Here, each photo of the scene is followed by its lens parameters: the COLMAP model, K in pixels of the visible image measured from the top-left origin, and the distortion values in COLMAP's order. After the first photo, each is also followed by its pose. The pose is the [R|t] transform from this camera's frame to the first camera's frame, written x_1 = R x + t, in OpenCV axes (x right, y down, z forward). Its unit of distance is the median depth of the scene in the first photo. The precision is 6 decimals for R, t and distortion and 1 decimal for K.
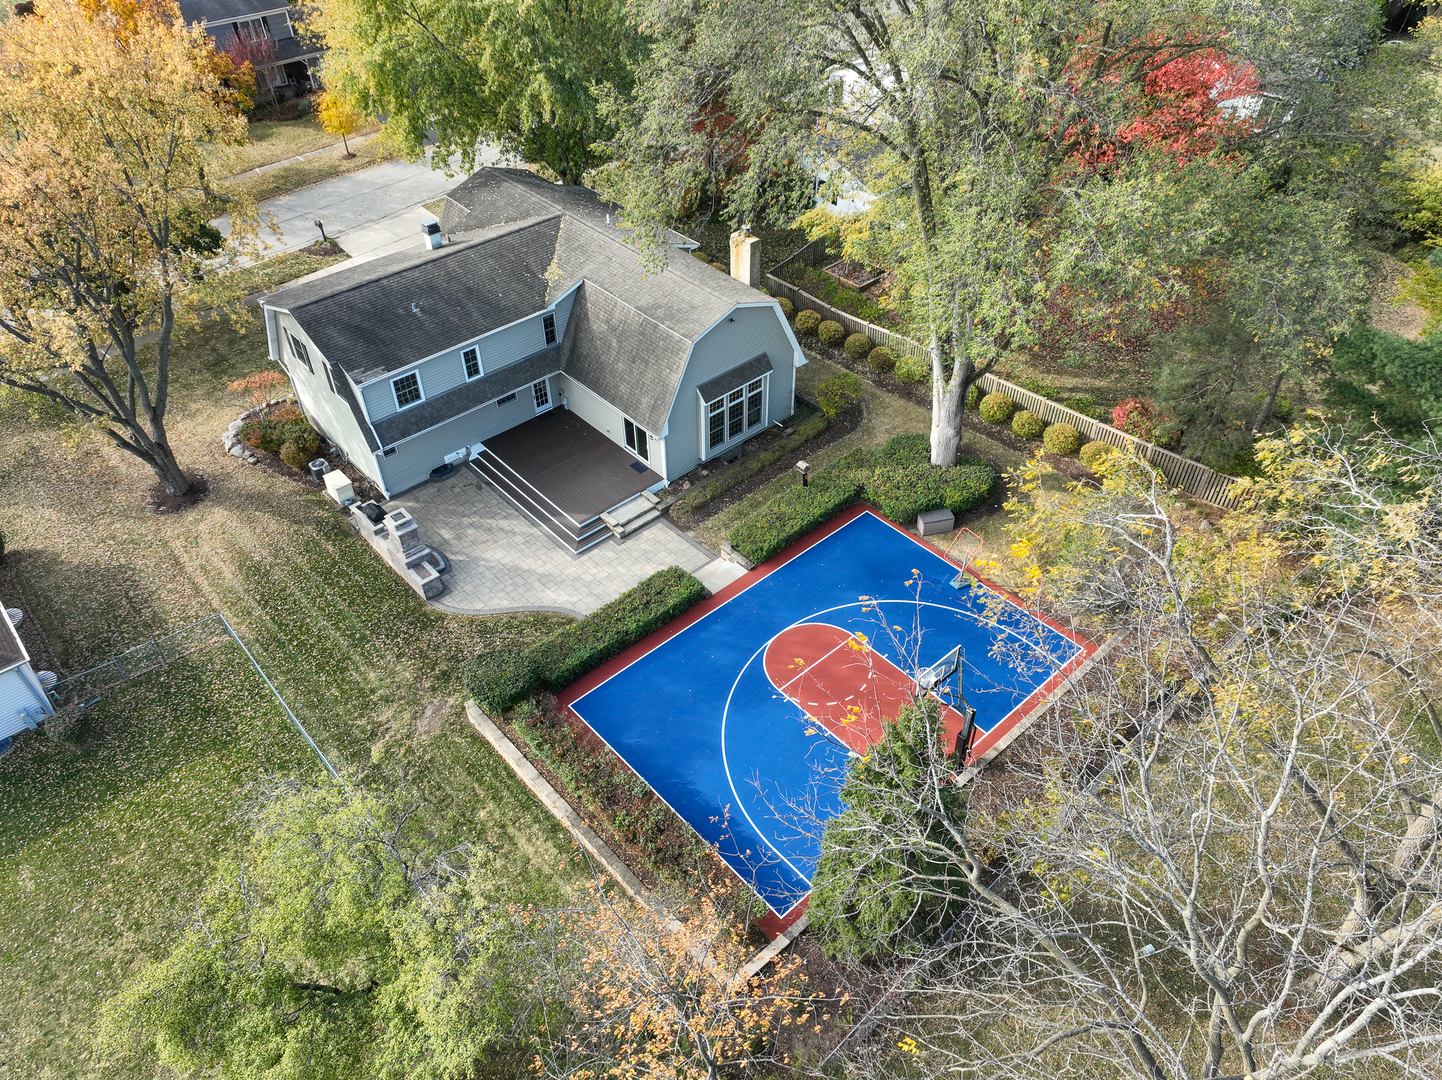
lens RADIAL K [[1013.5, 0, 721.0], [0, 1013.5, 540.0], [0, 0, 1]] dist [-0.002097, 0.001715]
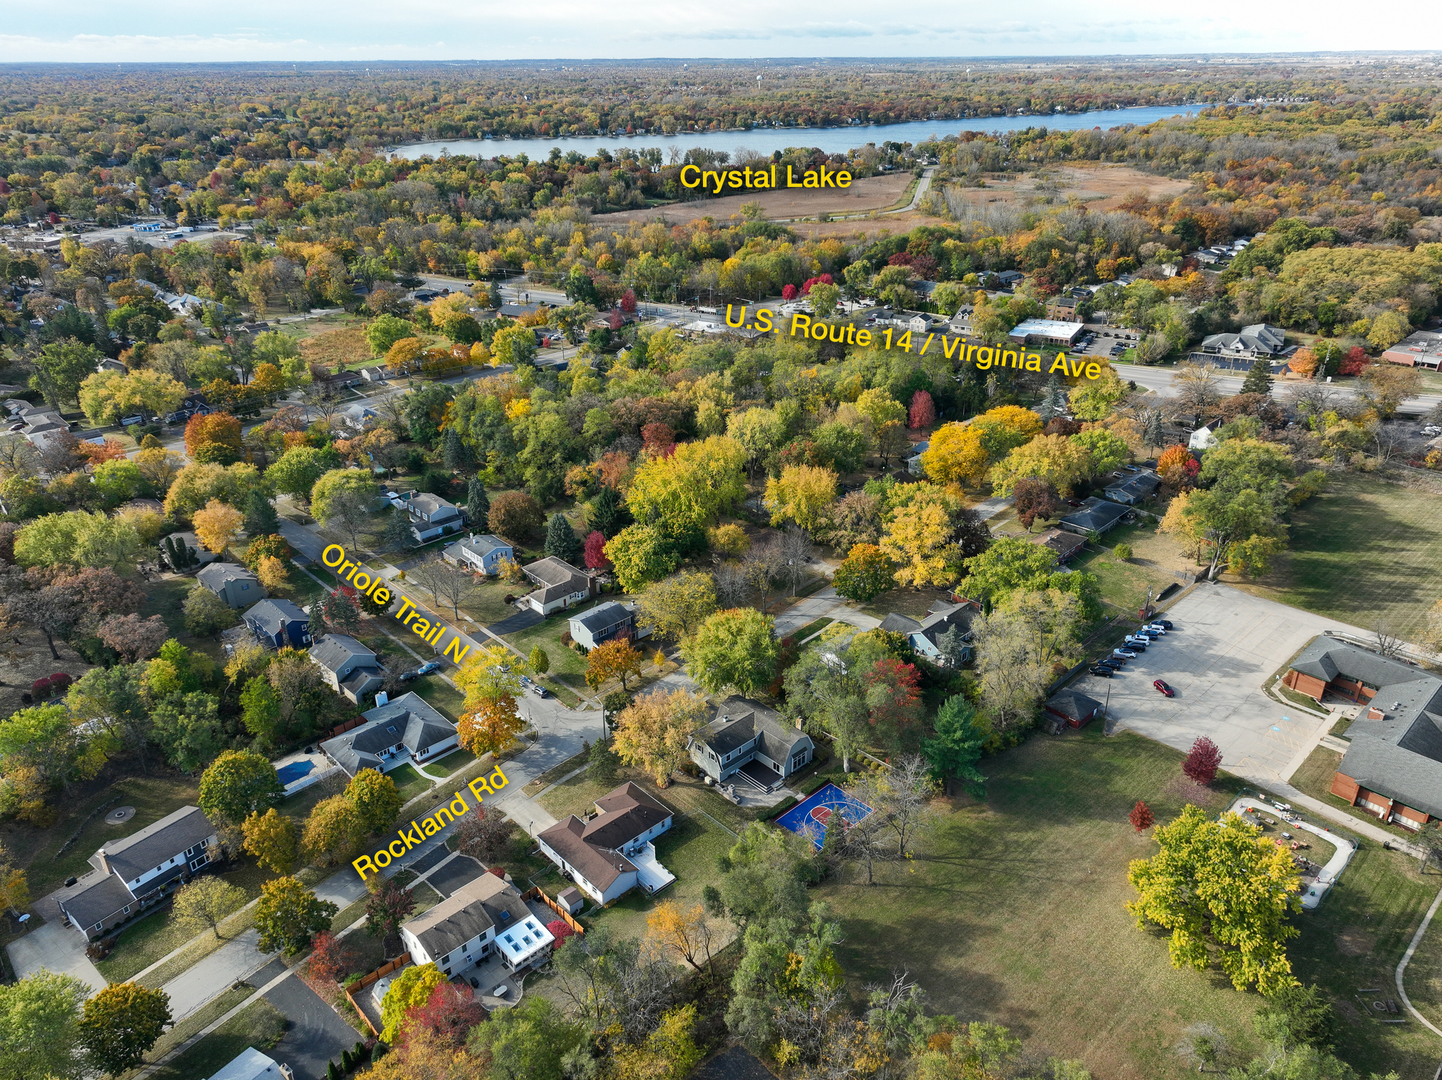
lens RADIAL K [[1013.5, 0, 721.0], [0, 1013.5, 540.0], [0, 0, 1]] dist [-0.002097, 0.001715]
pose [[0.999747, -0.018160, 0.013245, -0.371907], [0.021149, 0.959565, -0.280692, 0.182604], [-0.007612, 0.280901, 0.959707, -3.525274]]
